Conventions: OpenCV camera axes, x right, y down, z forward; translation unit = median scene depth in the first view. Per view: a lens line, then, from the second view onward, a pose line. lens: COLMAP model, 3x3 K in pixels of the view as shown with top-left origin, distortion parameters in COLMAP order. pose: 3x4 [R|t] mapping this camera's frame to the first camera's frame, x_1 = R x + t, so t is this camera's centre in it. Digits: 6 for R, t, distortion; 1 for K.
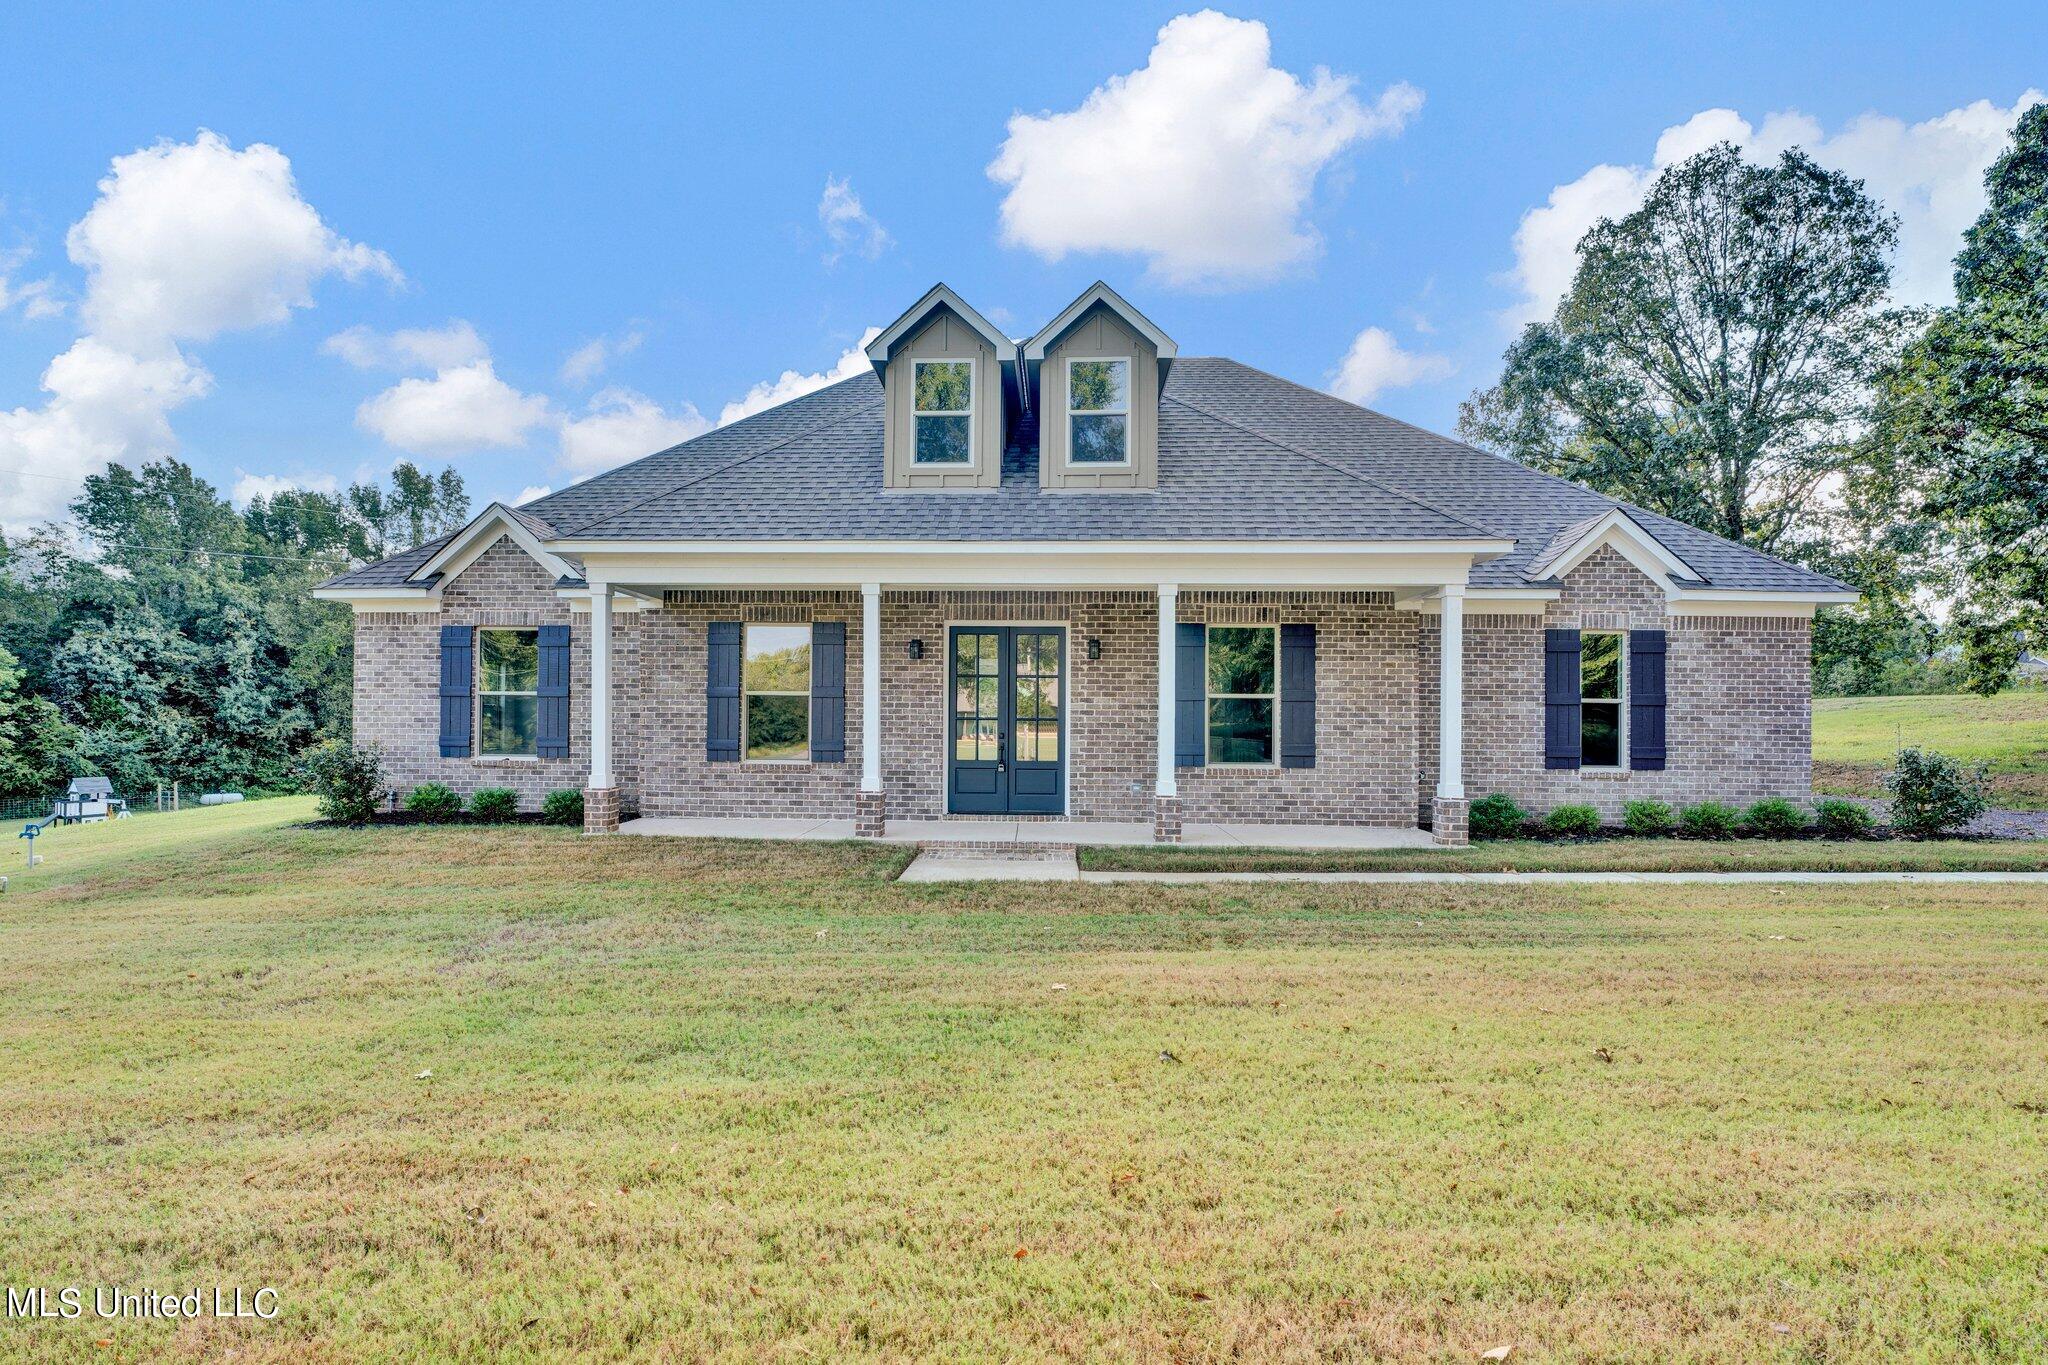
lens RADIAL K [[941.2, 0, 1014.9], [0, 941.2, 726.3], [0, 0, 1]] dist [-0.010459, -0.000203]
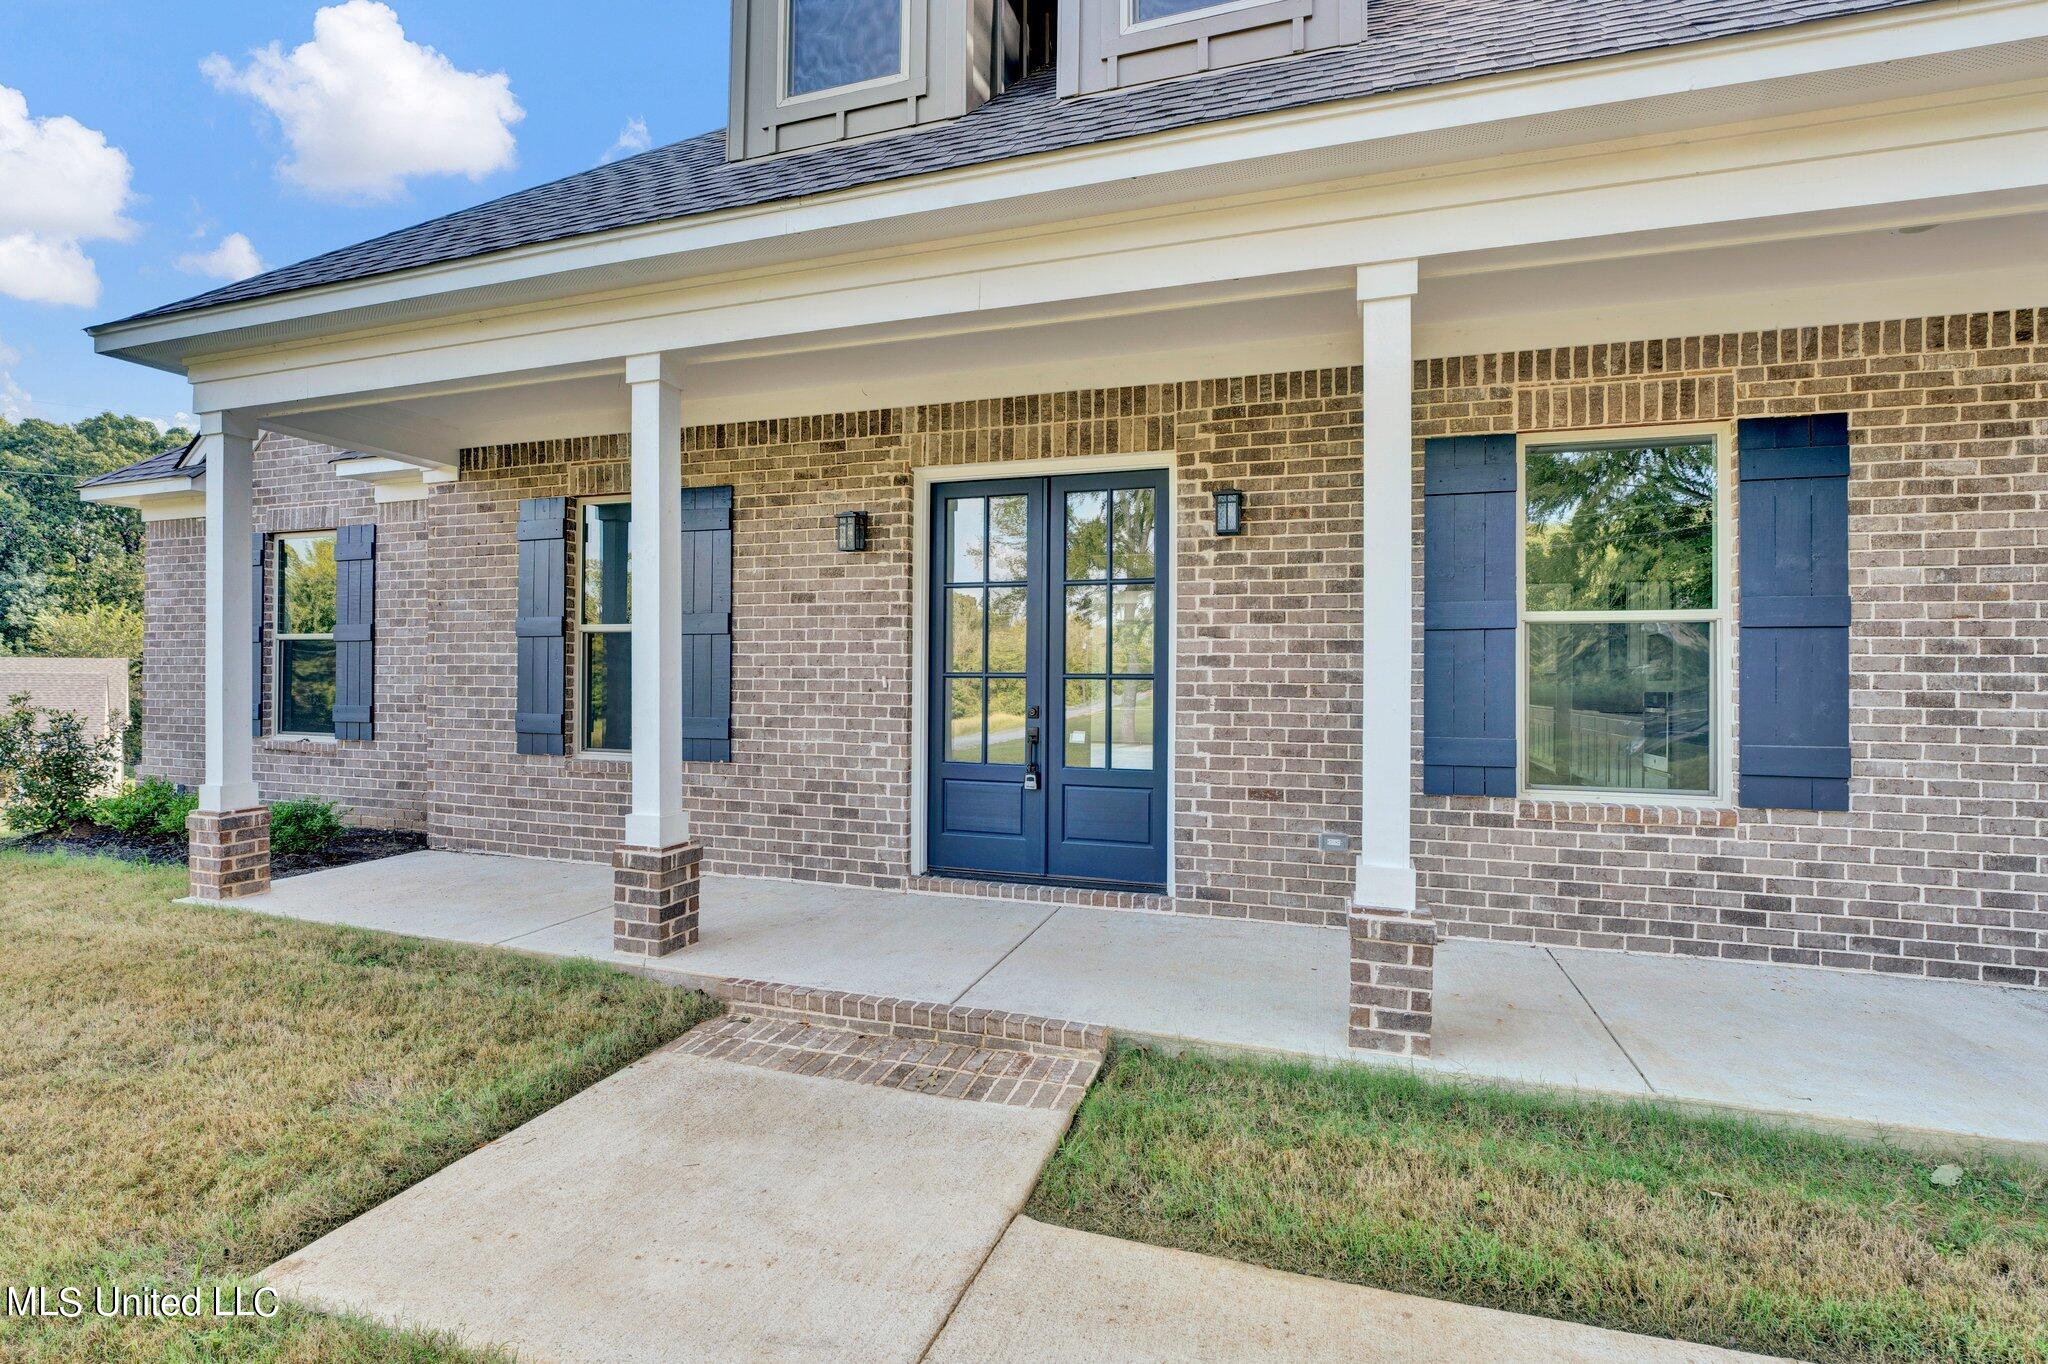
lens RADIAL K [[958.4, 0, 1024.0], [0, 958.4, 682.0], [0, 0, 1]] dist [-0.016916, -0.000665]
pose [[0.960732, 0.000858, -0.277478, 0.112807], [-0.001906, 0.999992, -0.003508, -0.003219], [0.277472, 0.003899, 0.960726, 0.547843]]
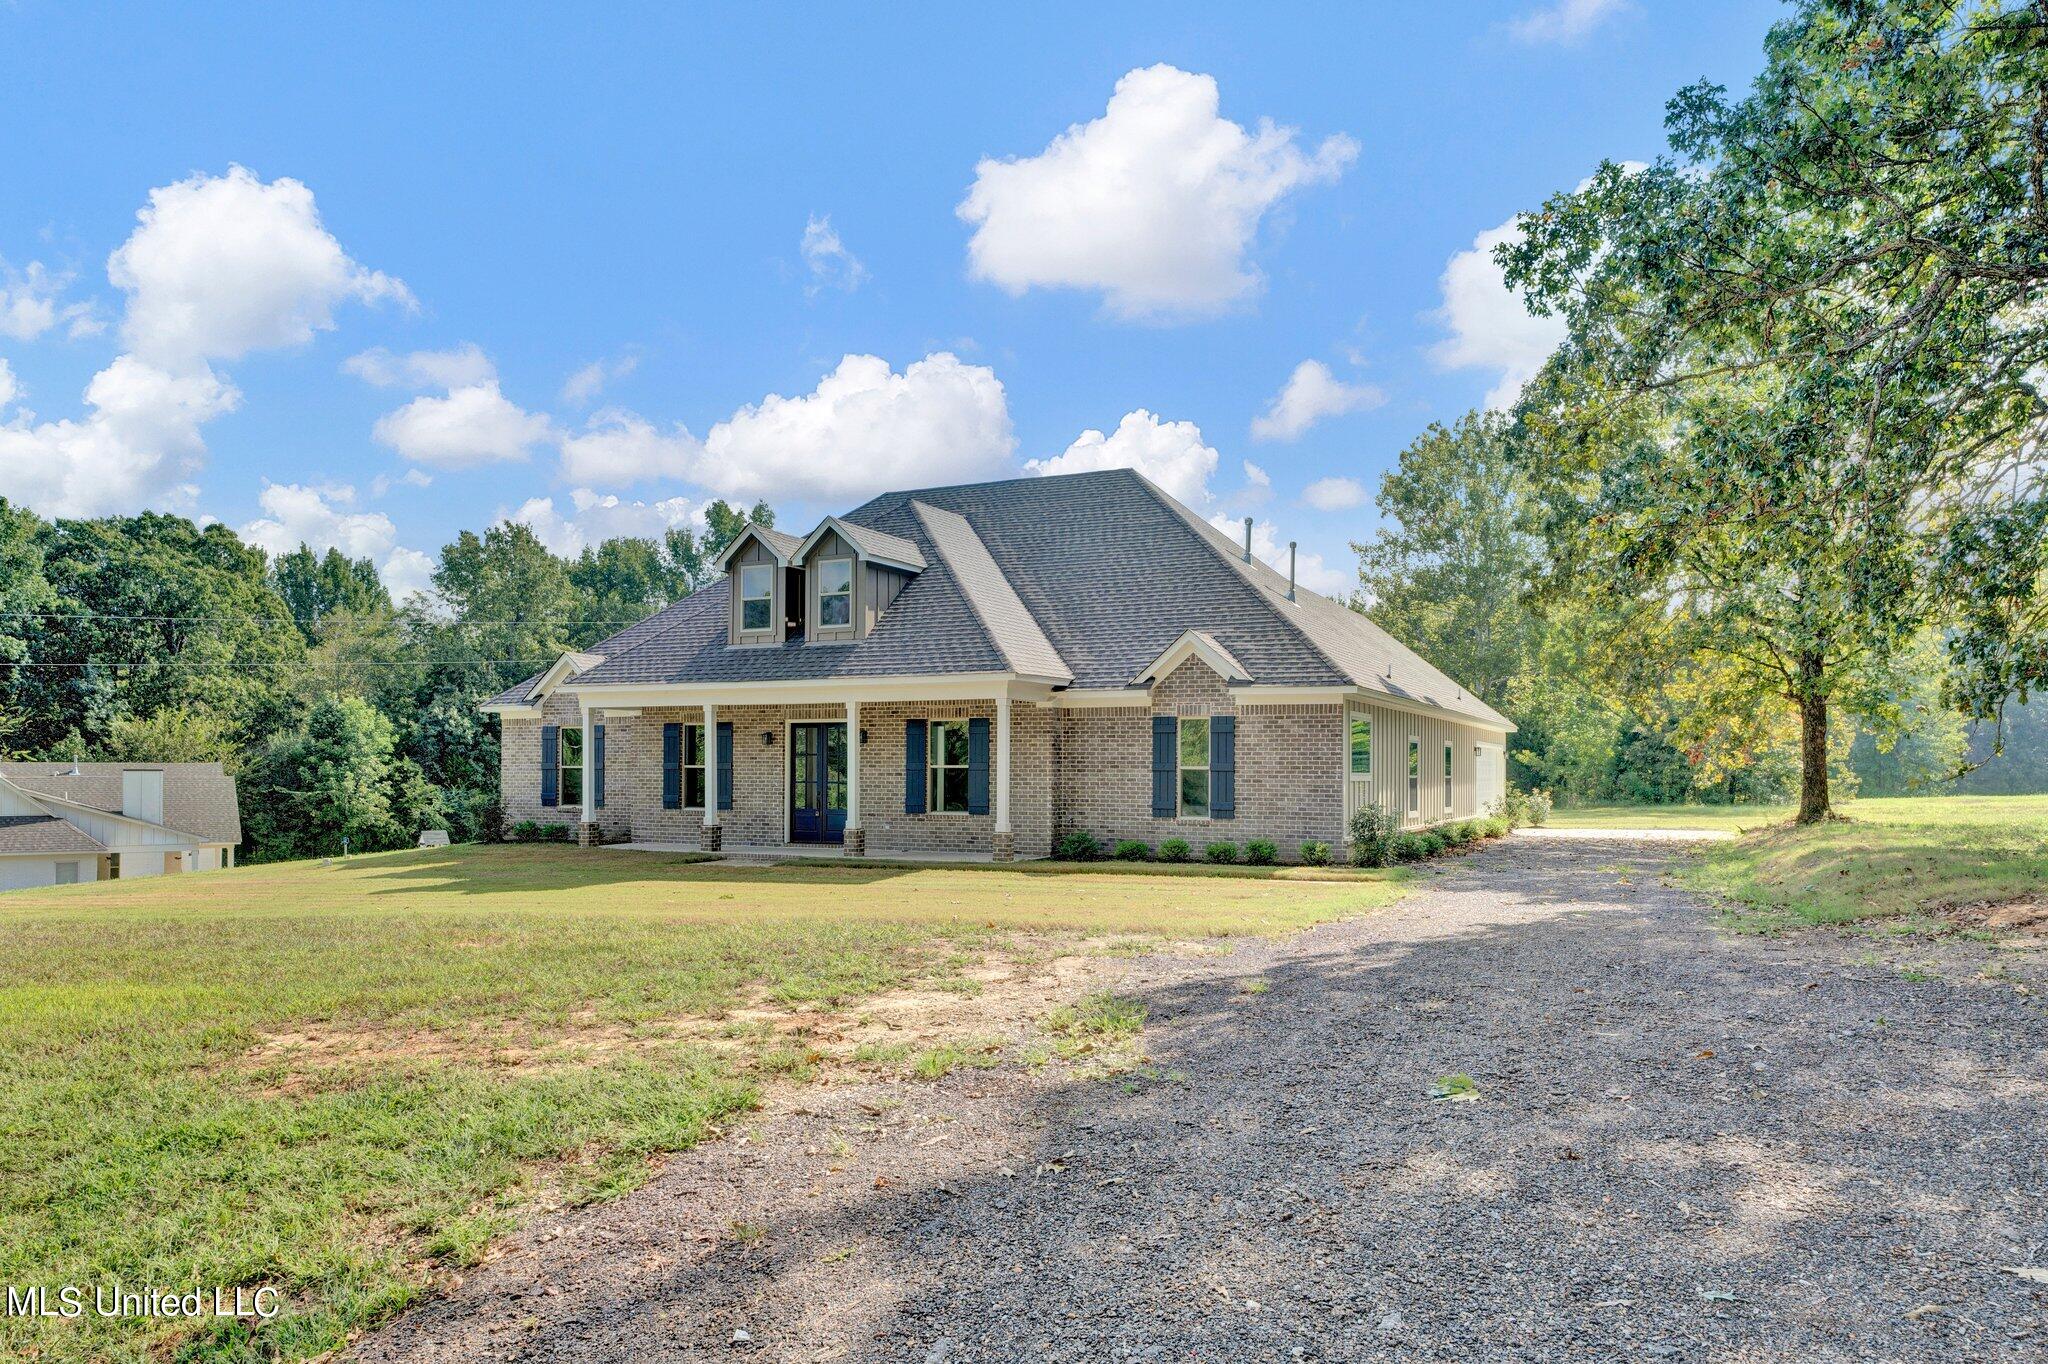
lens RADIAL K [[1390.8, 0, 1028.0], [0, 1390.8, 789.7], [0, 0, 1]] dist [0.051386, 0.000806]
pose [[0.916982, -0.000326, -0.398928, 1.227842], [0.002284, 0.999988, 0.004432, -0.005102], [0.398922, -0.004975, 0.916971, -0.977523]]
